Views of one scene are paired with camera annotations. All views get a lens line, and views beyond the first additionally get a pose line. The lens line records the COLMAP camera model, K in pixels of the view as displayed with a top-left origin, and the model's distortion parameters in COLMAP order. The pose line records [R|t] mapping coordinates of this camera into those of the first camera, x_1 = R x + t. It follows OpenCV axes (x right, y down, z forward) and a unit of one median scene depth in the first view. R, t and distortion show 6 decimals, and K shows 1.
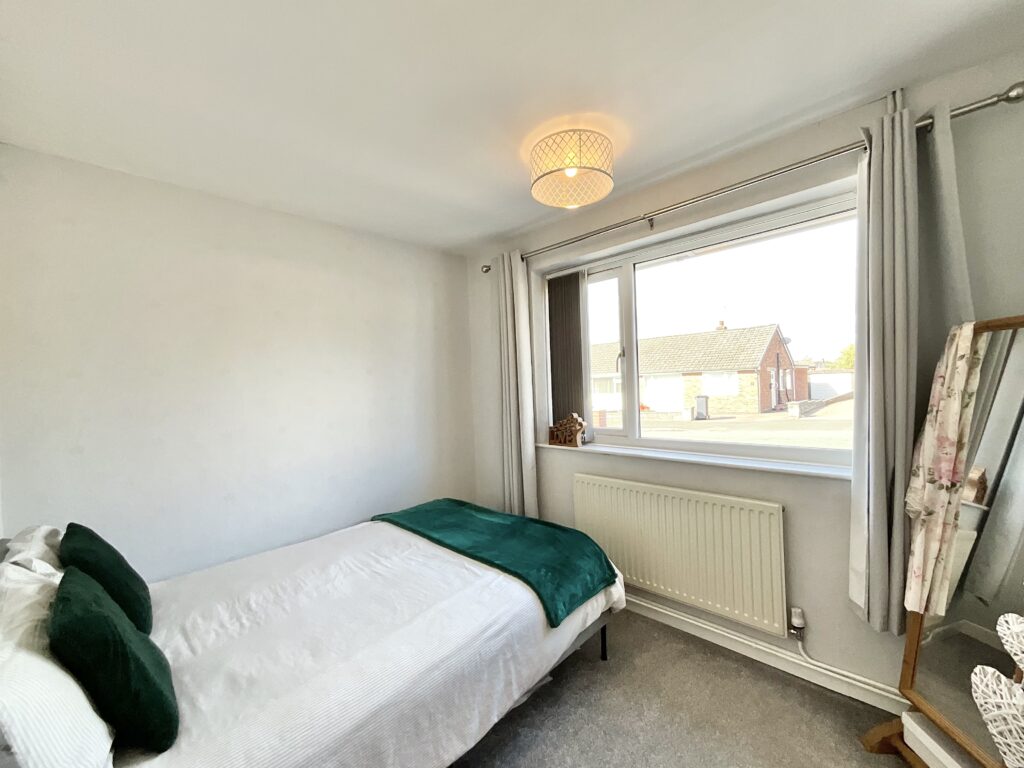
lens RADIAL K [[412.3, 0, 512.0], [0, 412.3, 384.0], [0, 0, 1]] dist [-0.010903, 0.000766]
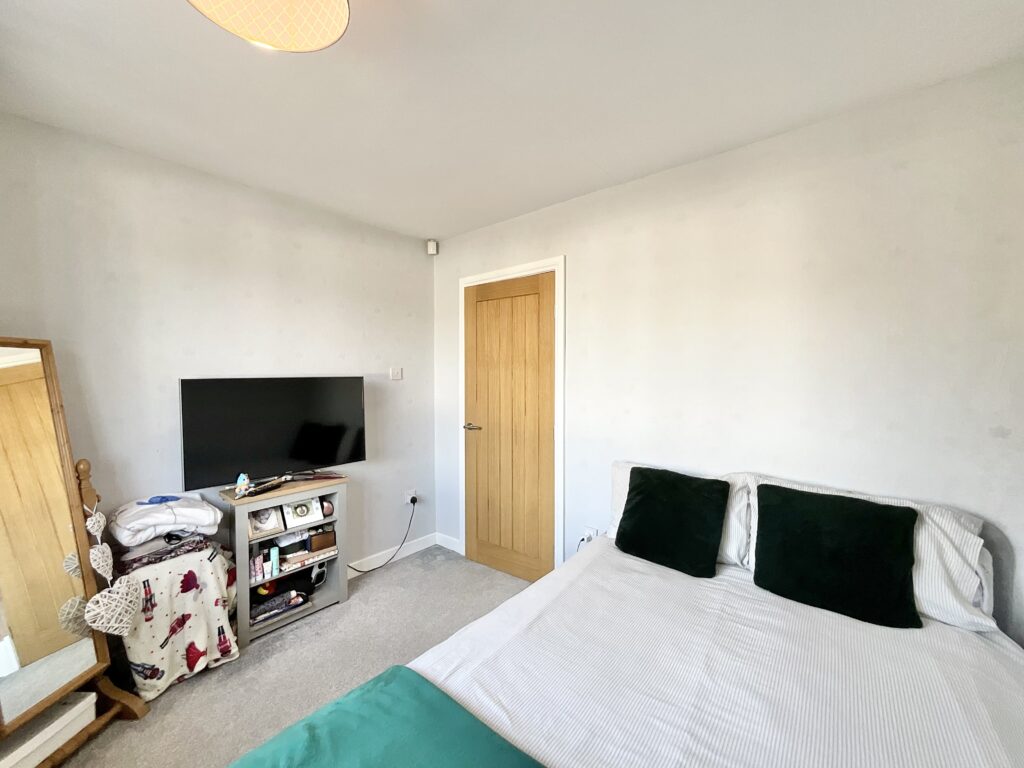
lens RADIAL K [[412.3, 0, 512.0], [0, 412.3, 384.0], [0, 0, 1]] dist [-0.010903, 0.000766]
pose [[-0.996252, 0.040266, -0.076560, -0.100916], [0.038211, 0.998874, 0.028112, -0.003102], [0.077606, 0.025081, -0.996669, 1.599033]]
